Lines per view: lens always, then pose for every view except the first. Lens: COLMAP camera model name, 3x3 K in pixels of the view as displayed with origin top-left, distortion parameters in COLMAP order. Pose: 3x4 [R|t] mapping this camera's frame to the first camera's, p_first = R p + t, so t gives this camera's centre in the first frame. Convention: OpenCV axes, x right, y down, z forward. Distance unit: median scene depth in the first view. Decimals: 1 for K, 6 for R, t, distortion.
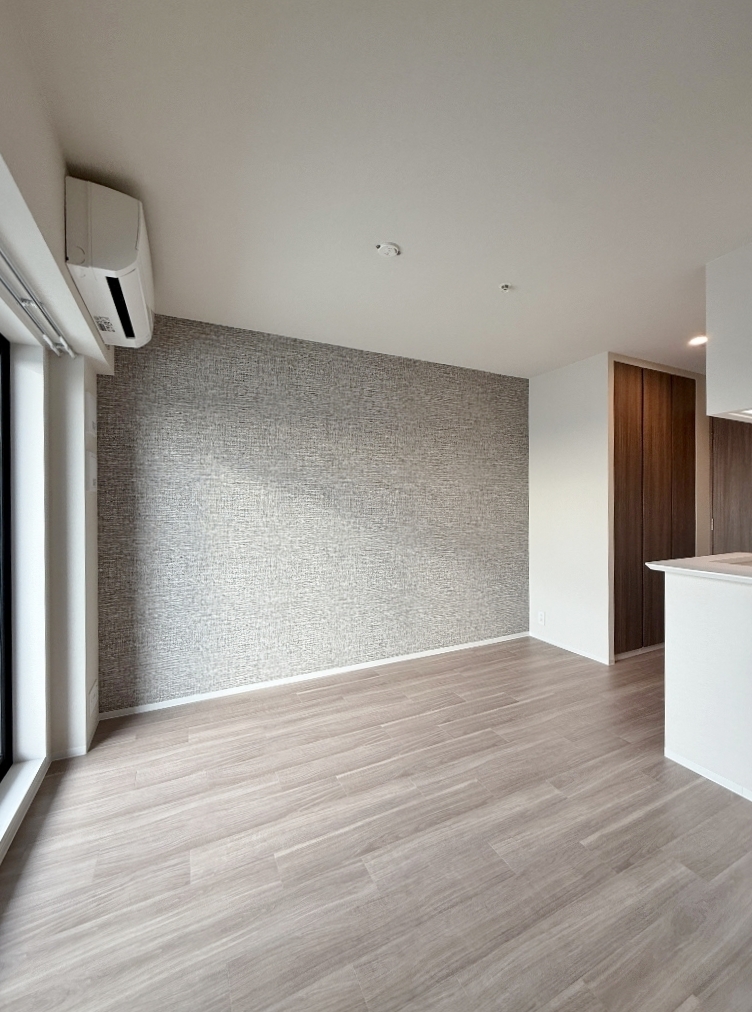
lens RADIAL K [[403.3, 0, 380.1], [0, 403.3, 508.0], [0, 0, 1]] dist [-0.002735, 0.000568]
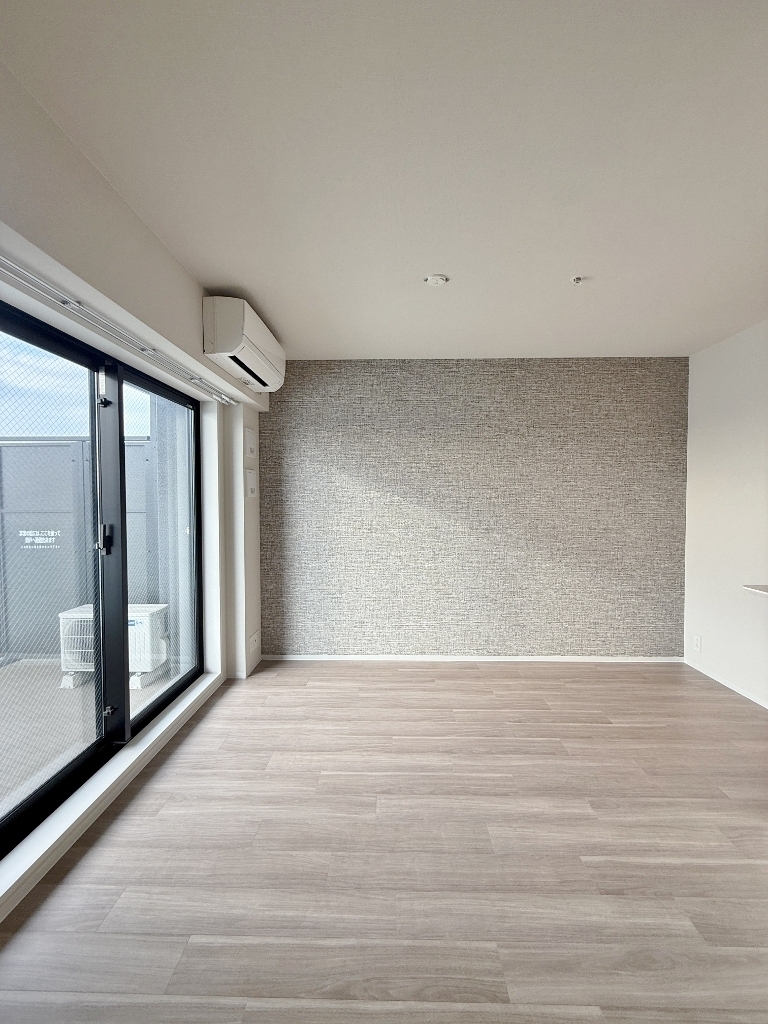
lens RADIAL K [[408.1, 0, 392.2], [0, 408.1, 512.8], [0, 0, 1]] dist [-0.002735, 0.000568]
pose [[0.893161, 0.017264, -0.449406, 0.426974], [-0.007494, 0.999696, 0.023510, -0.025659], [0.449675, -0.017631, 0.893018, -0.068214]]
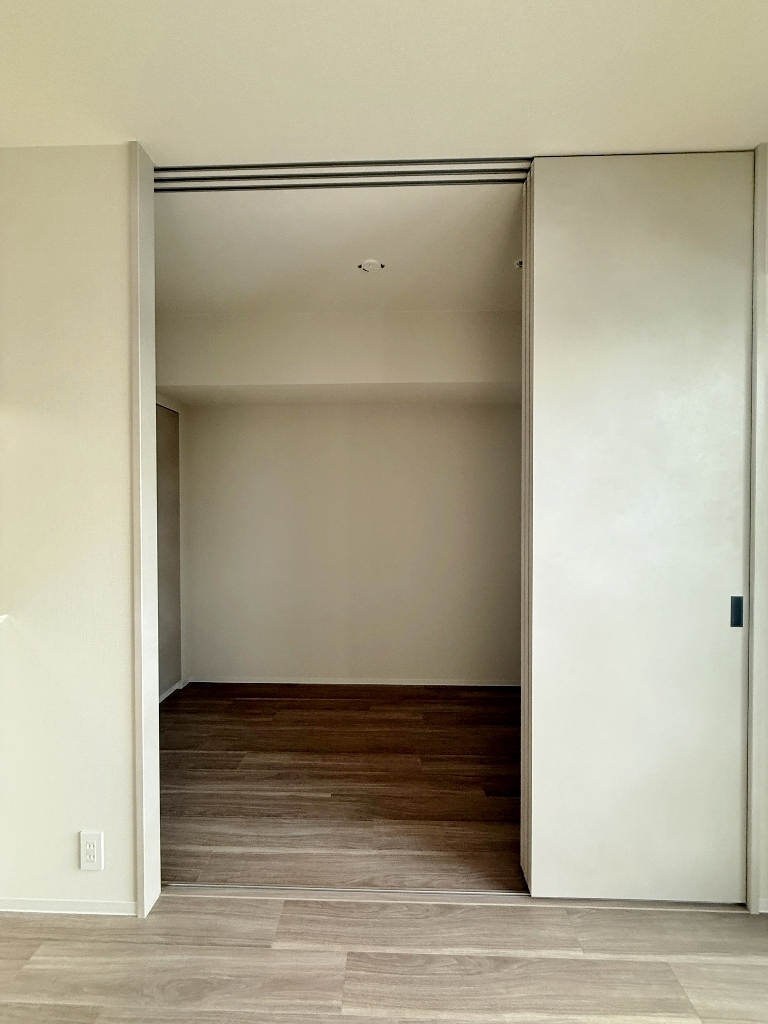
lens RADIAL K [[408.1, 0, 386.8], [0, 408.1, 508.7], [0, 0, 1]] dist [-0.002735, 0.000568]
pose [[-0.883567, -0.004733, 0.468281, -0.029380], [0.009528, 0.999560, 0.028081, -0.039006], [-0.468208, 0.029273, -0.883133, 1.040281]]
